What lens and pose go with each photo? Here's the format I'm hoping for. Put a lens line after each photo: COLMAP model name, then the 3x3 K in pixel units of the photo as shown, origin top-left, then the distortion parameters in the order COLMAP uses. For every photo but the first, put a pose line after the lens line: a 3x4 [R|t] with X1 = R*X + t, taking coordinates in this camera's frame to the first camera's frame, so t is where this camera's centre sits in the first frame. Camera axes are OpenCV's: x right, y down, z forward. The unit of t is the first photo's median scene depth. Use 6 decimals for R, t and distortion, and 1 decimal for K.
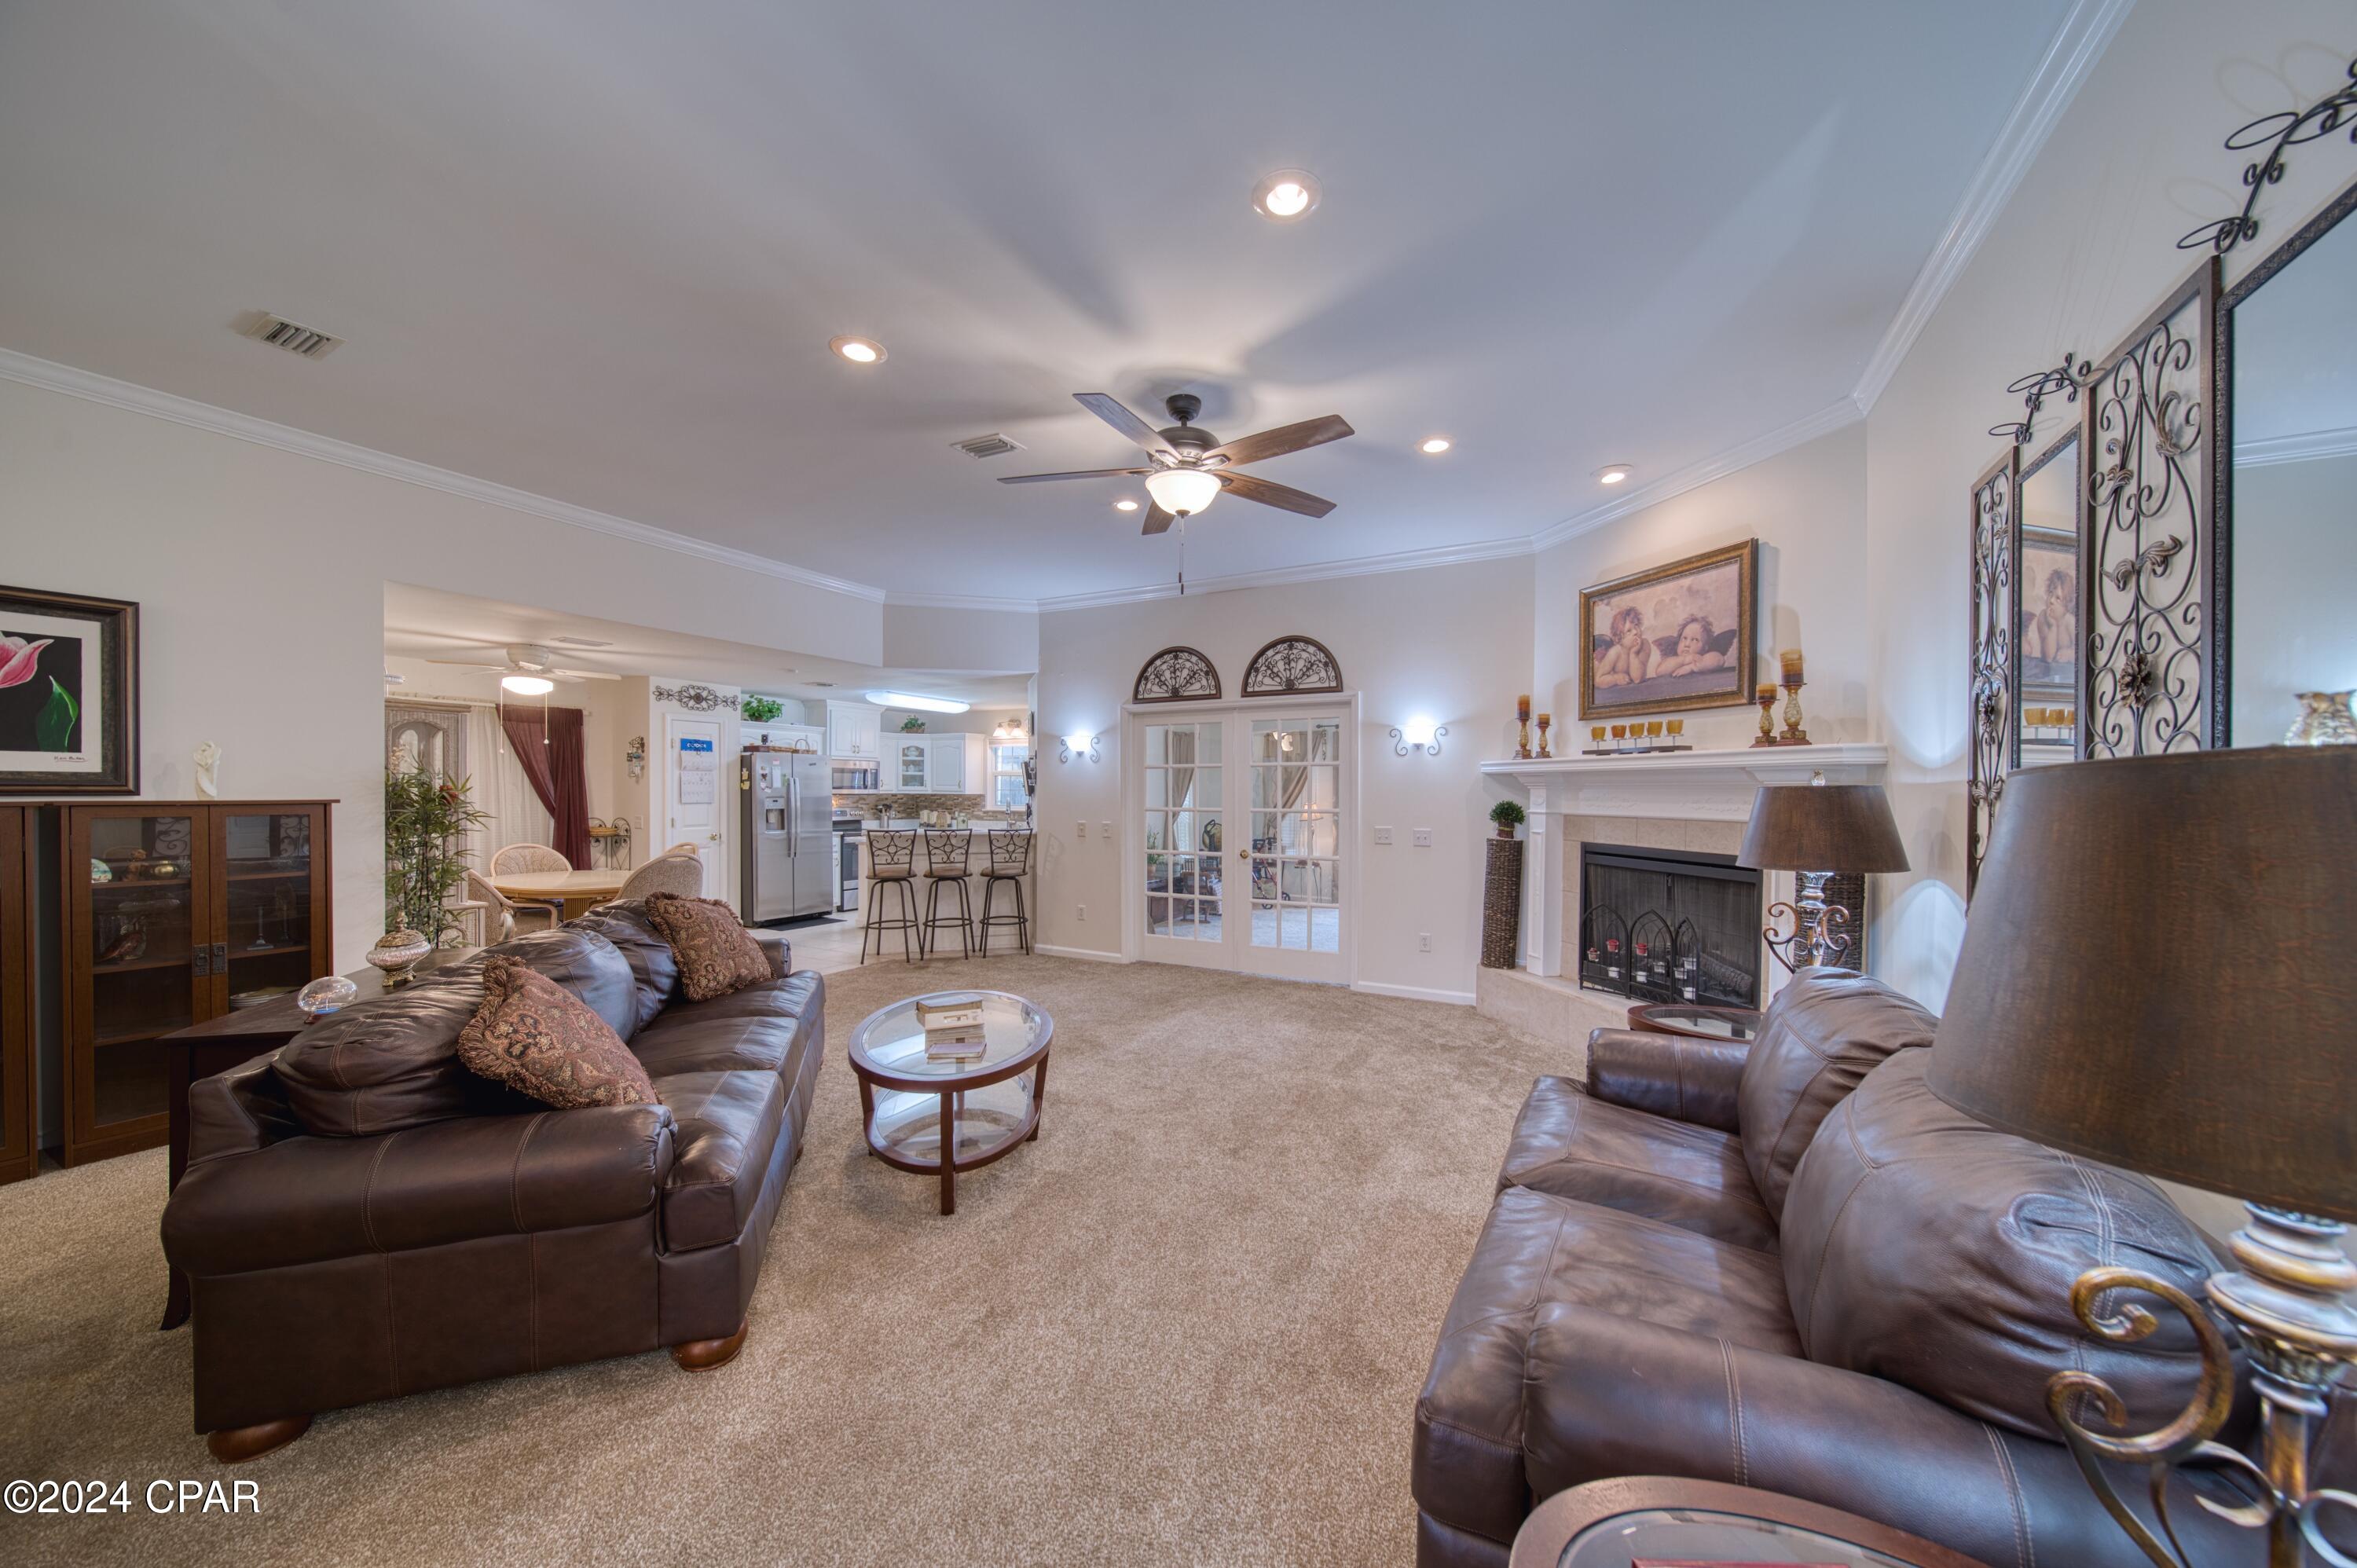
lens RADIAL K [[831.3, 0, 1186.9], [0, 831.3, 793.4], [0, 0, 1]] dist [0.001087, -0.001578]
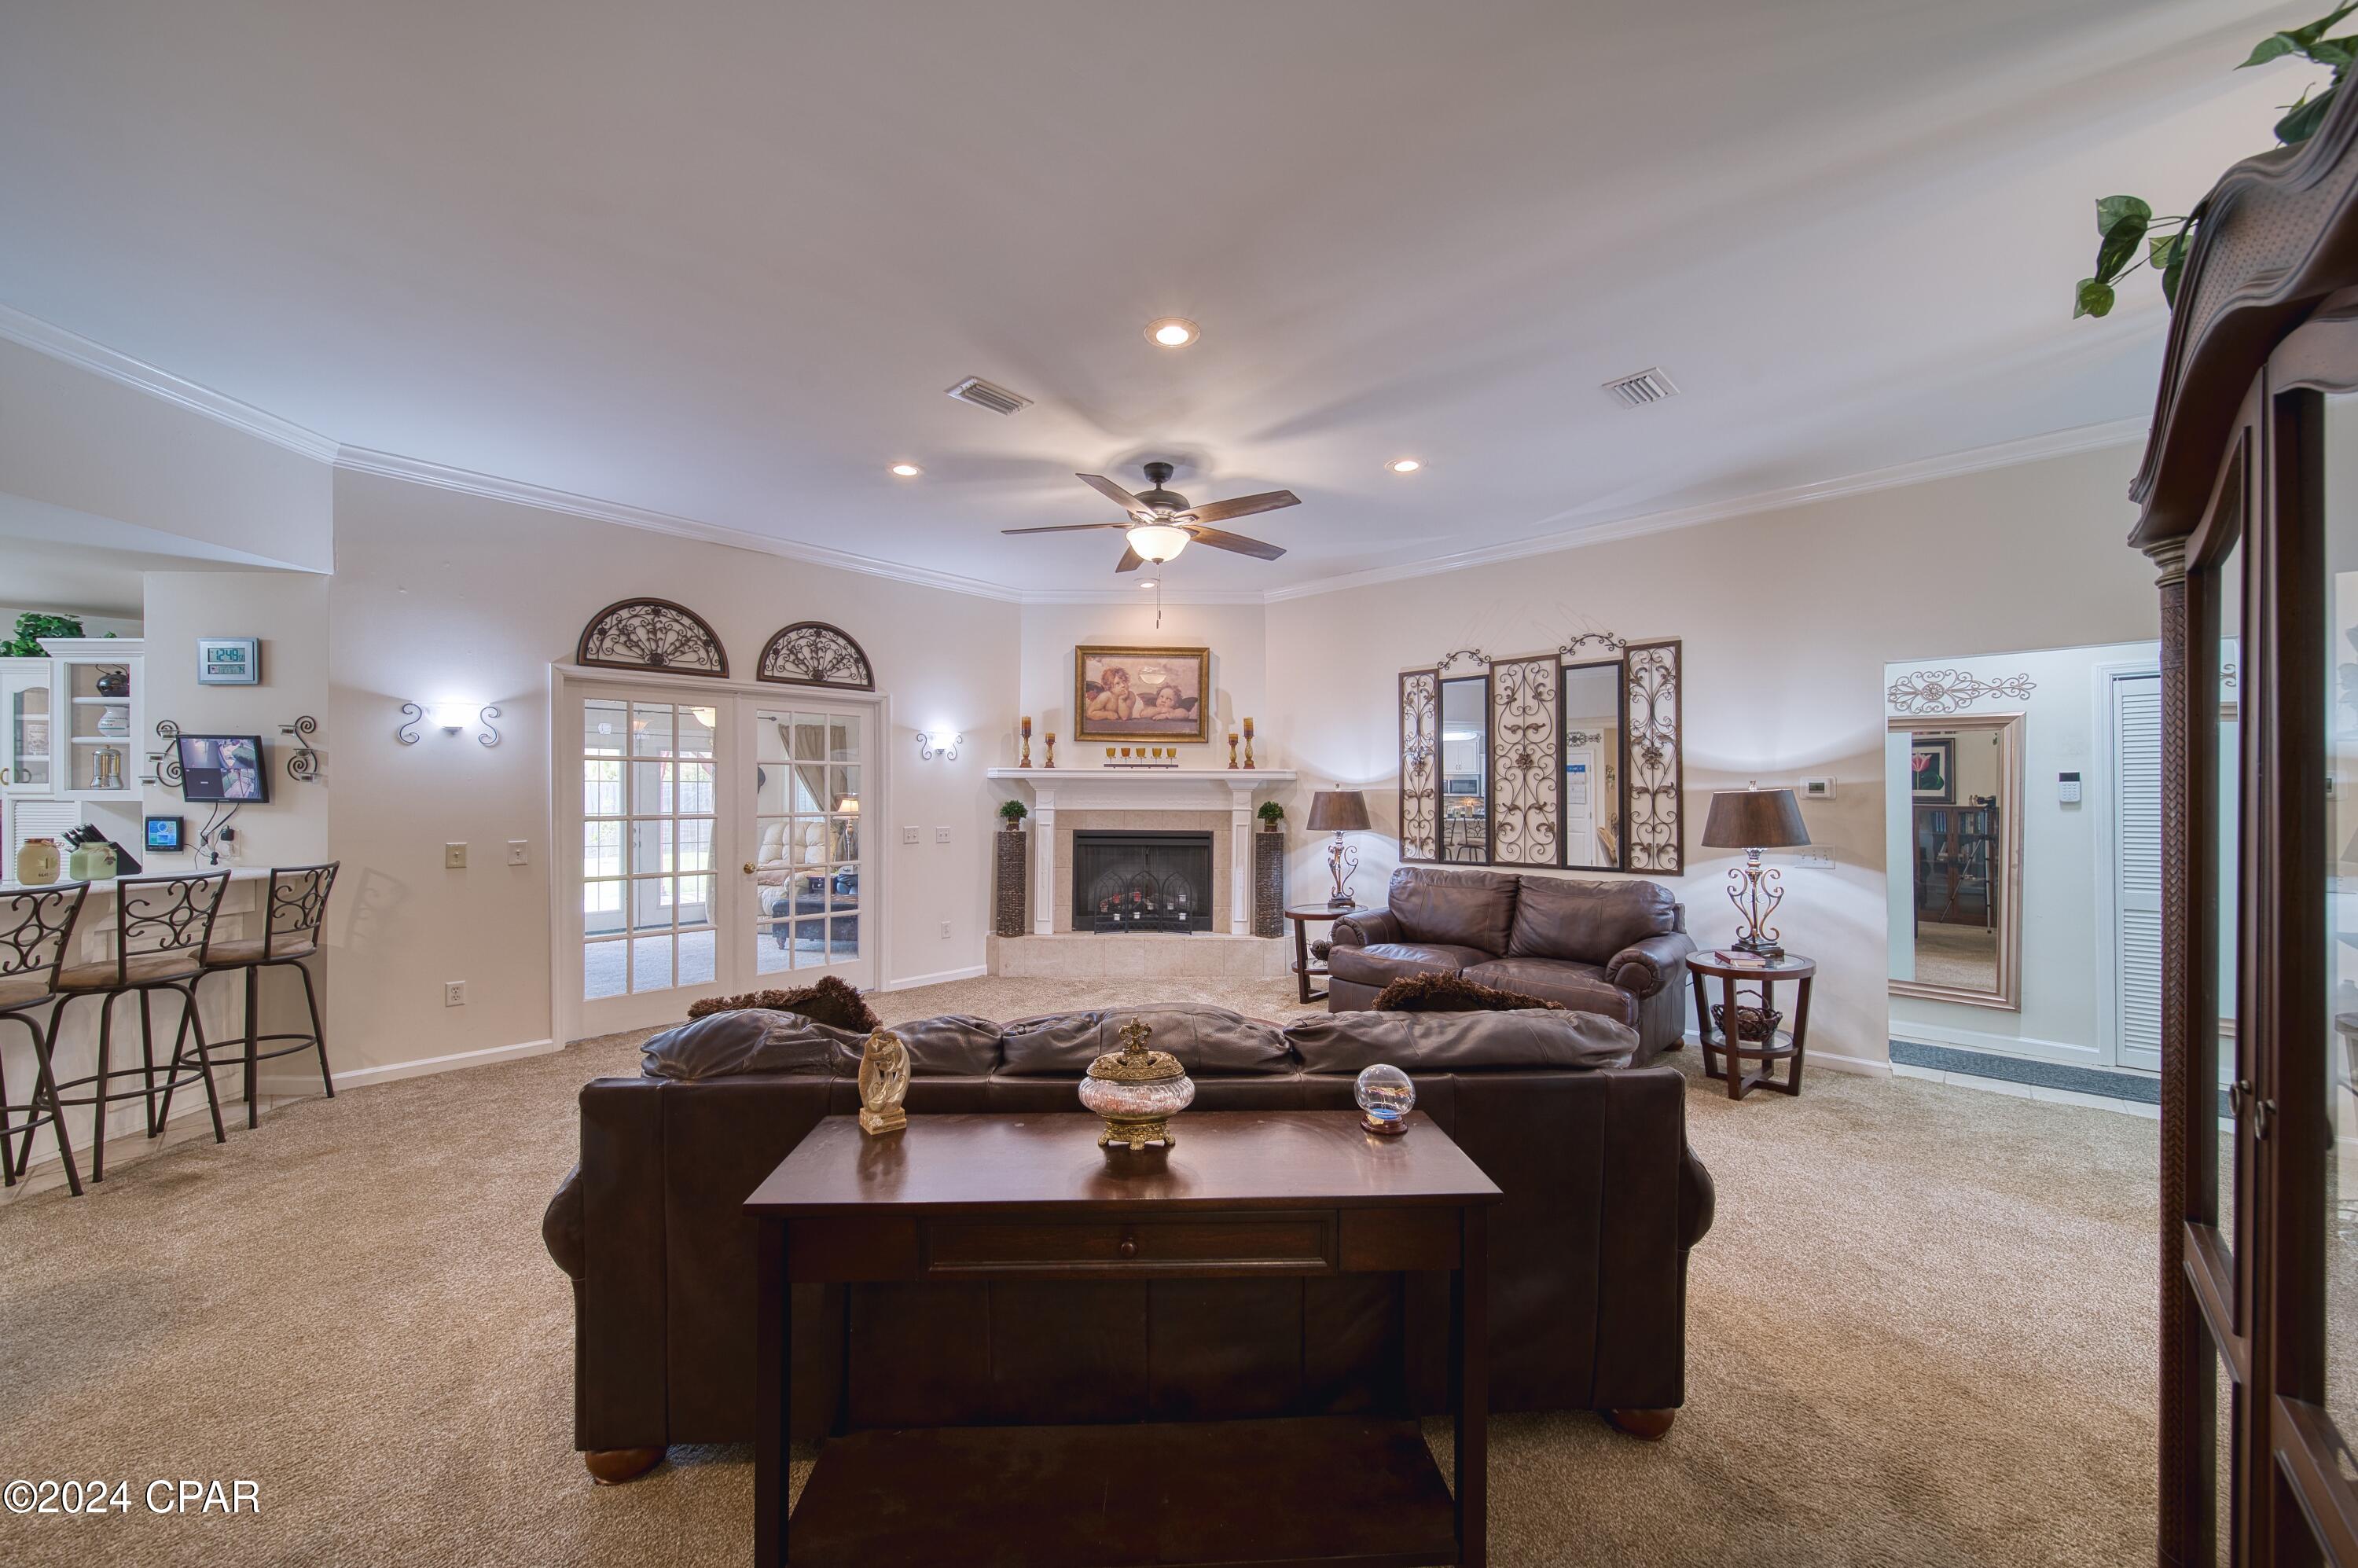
lens RADIAL K [[862.0, 0, 1179.0], [0, 862.0, 784.0], [0, 0, 1]] dist [-0.000104, -0.000063]
pose [[0.262172, 0.007506, 0.964992, -0.809321], [0.000996, 0.999967, -0.008048, -0.004738], [-0.965021, 0.003071, 0.262156, 0.440932]]
